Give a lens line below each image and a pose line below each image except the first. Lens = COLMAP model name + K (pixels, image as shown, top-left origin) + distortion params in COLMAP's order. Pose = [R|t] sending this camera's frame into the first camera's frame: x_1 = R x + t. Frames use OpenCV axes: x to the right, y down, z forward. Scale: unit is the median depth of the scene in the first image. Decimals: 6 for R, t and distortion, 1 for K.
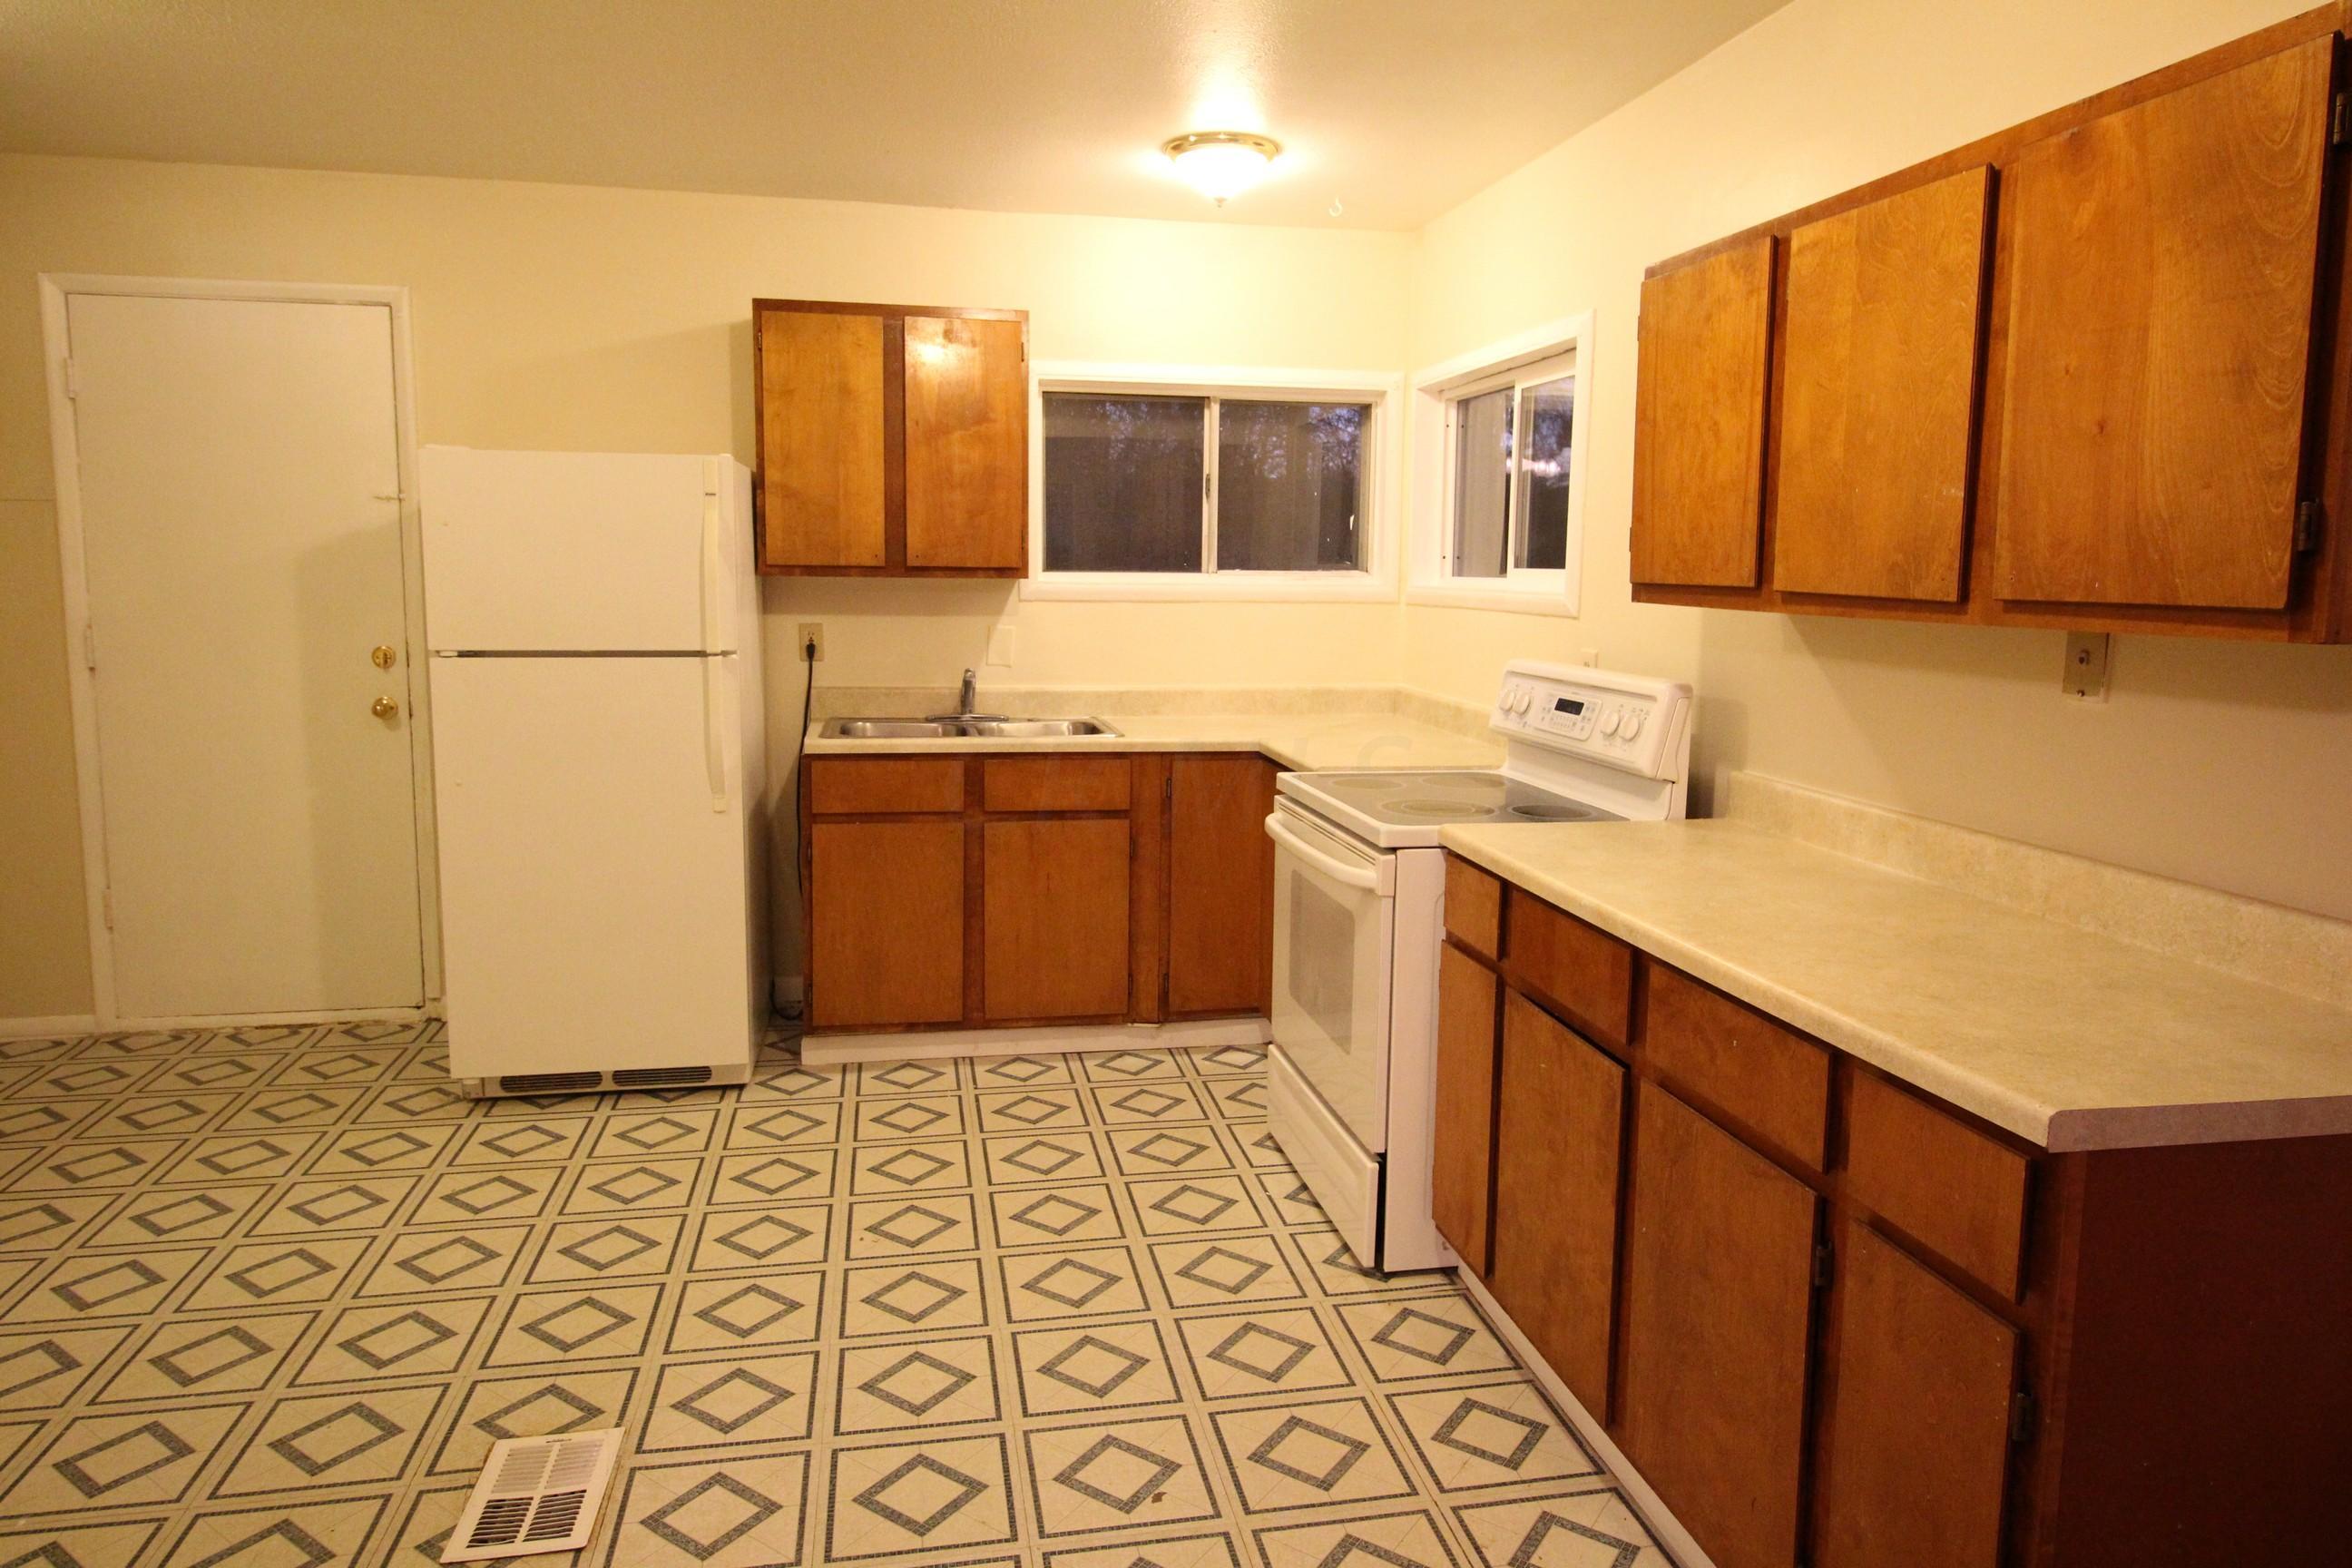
lens RADIAL K [[1479.8, 0, 1182.3], [0, 1479.8, 735.7], [0, 0, 1]] dist [0.013180, -0.000187]
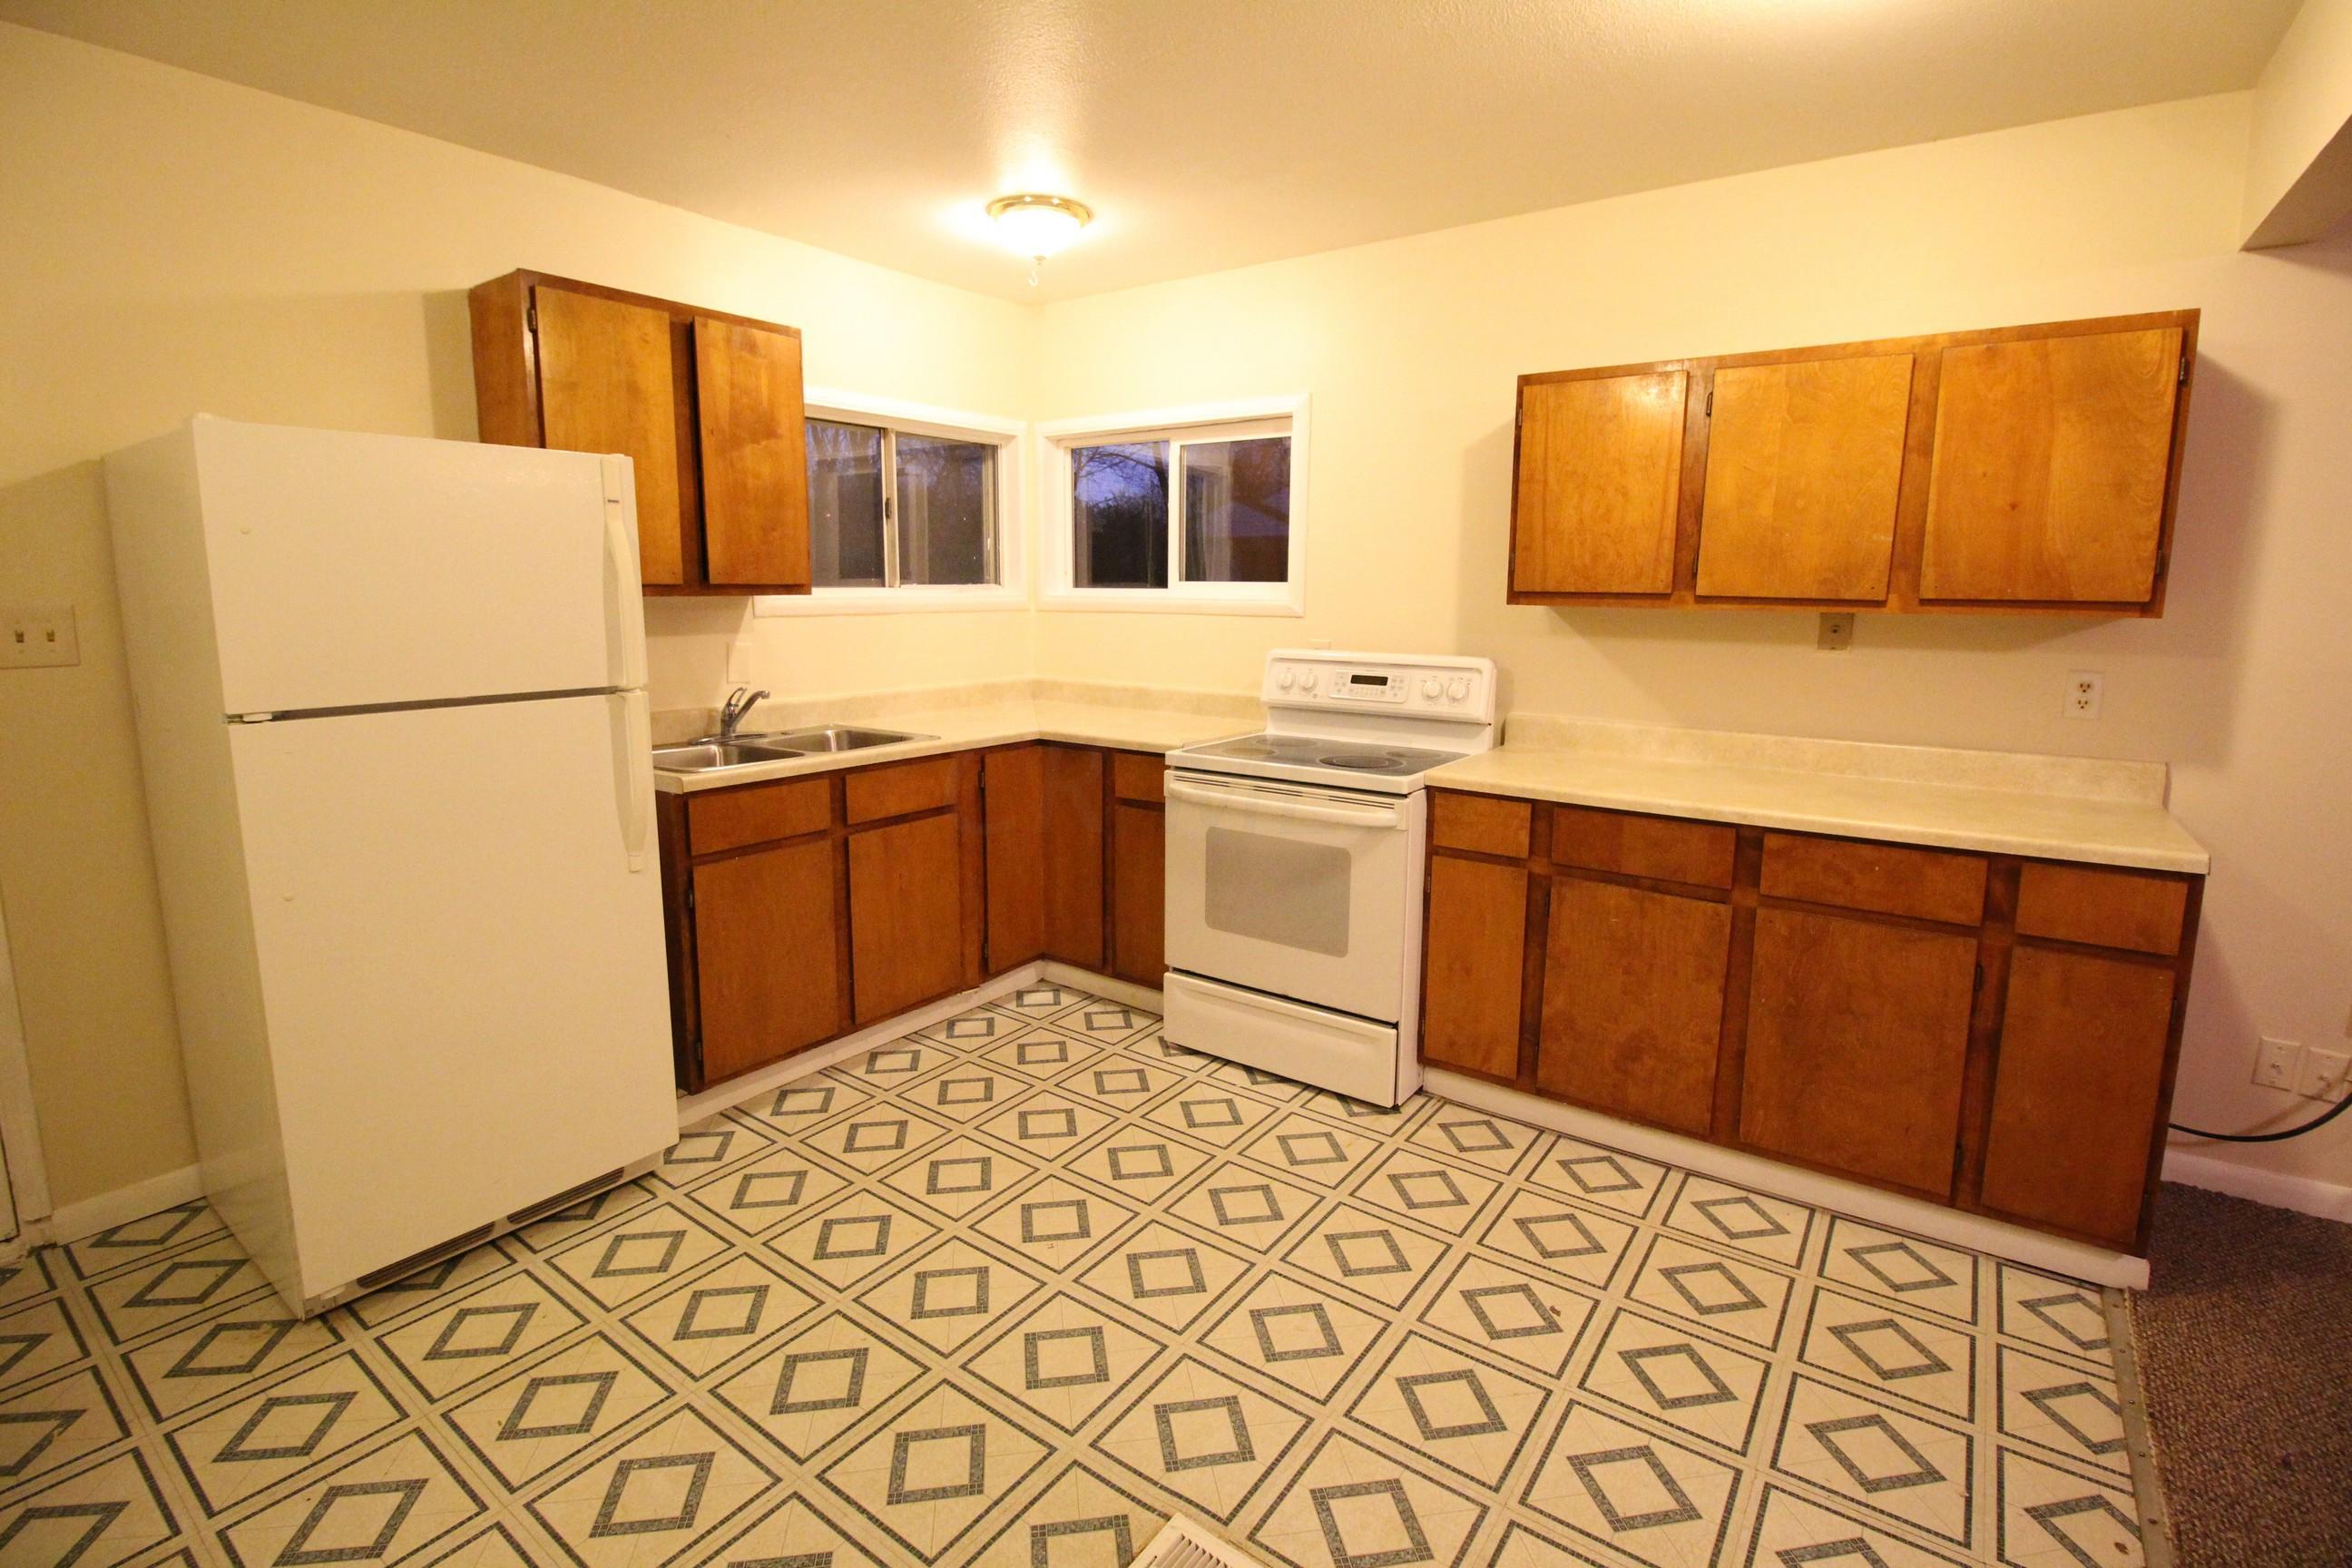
lens RADIAL K [[1089.7, 0, 1176.1], [0, 1089.7, 742.4], [0, 0, 1]] dist [-0.000176, -0.010890]
pose [[0.729246, -0.107219, 0.675799, -0.510527], [0.082663, 0.994218, 0.068537, -0.041521], [-0.679240, 0.005883, 0.733893, 0.321761]]
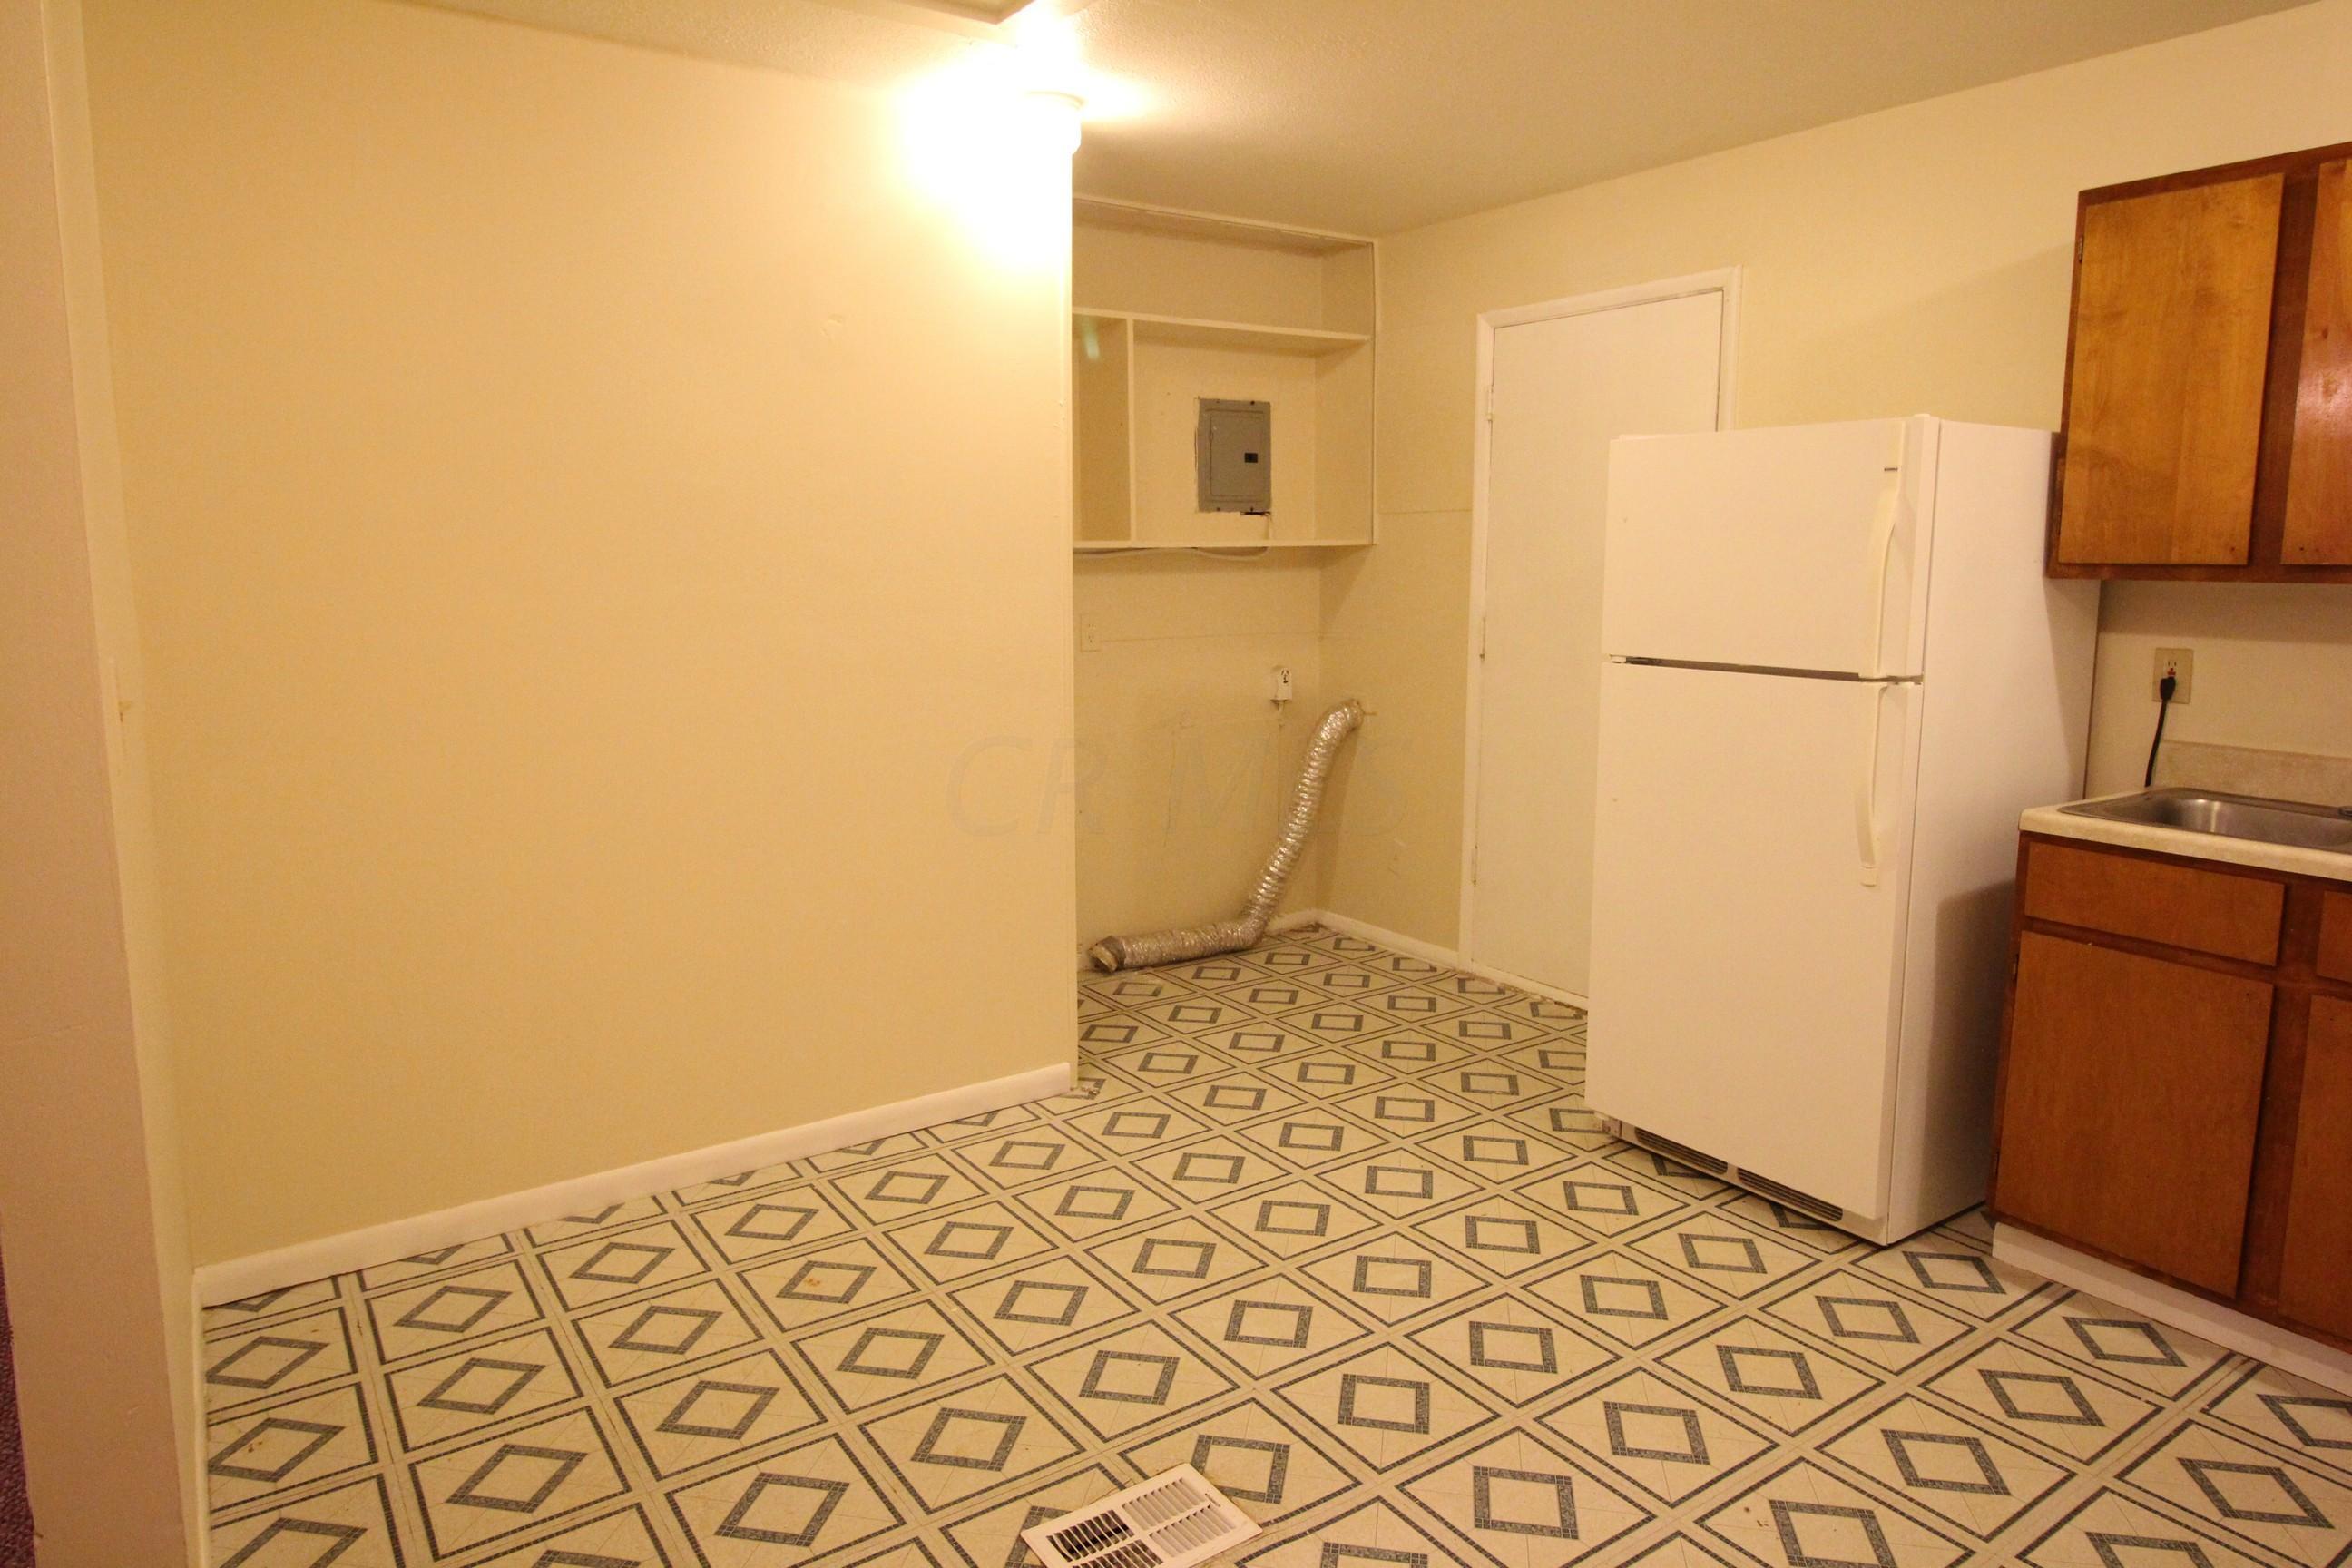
lens RADIAL K [[1479.8, 0, 1182.3], [0, 1479.8, 735.7], [0, 0, 1]] dist [0.013180, -0.000187]
pose [[0.411355, 0.103359, -0.905596, 0.232152], [-0.108208, 0.992061, 0.064076, -0.036304], [0.905029, 0.071634, 0.419274, 0.356371]]
